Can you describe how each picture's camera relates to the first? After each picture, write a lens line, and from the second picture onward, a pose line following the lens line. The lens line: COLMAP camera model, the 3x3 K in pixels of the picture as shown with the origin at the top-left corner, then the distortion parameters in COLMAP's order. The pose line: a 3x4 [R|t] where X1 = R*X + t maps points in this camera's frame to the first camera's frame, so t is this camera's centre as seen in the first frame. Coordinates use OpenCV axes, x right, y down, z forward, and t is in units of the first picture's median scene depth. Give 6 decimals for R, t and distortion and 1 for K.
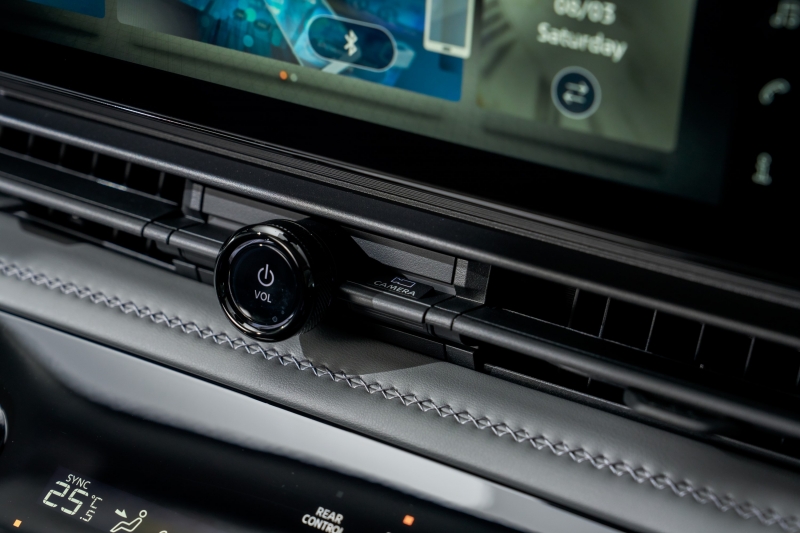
lens RADIAL K [[1605.8, 0, 399.9], [0, 1605.8, 267.6], [0, 0, 1]] dist [0.006310, 0.000000]
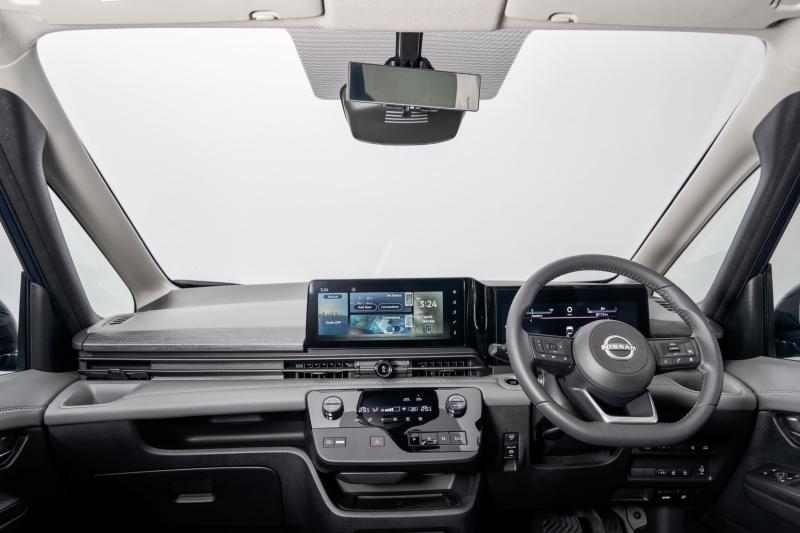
lens RADIAL K [[562.8, 0, 394.9], [0, 562.8, 266.4], [0, 0, 1]] dist [-0.000269, 0.004142]
pose [[0.848300, -0.094489, 0.521017, -1.150530], [0.272824, 0.921288, -0.277121, 0.260784], [-0.453821, 0.377227, 0.807308, -0.971203]]
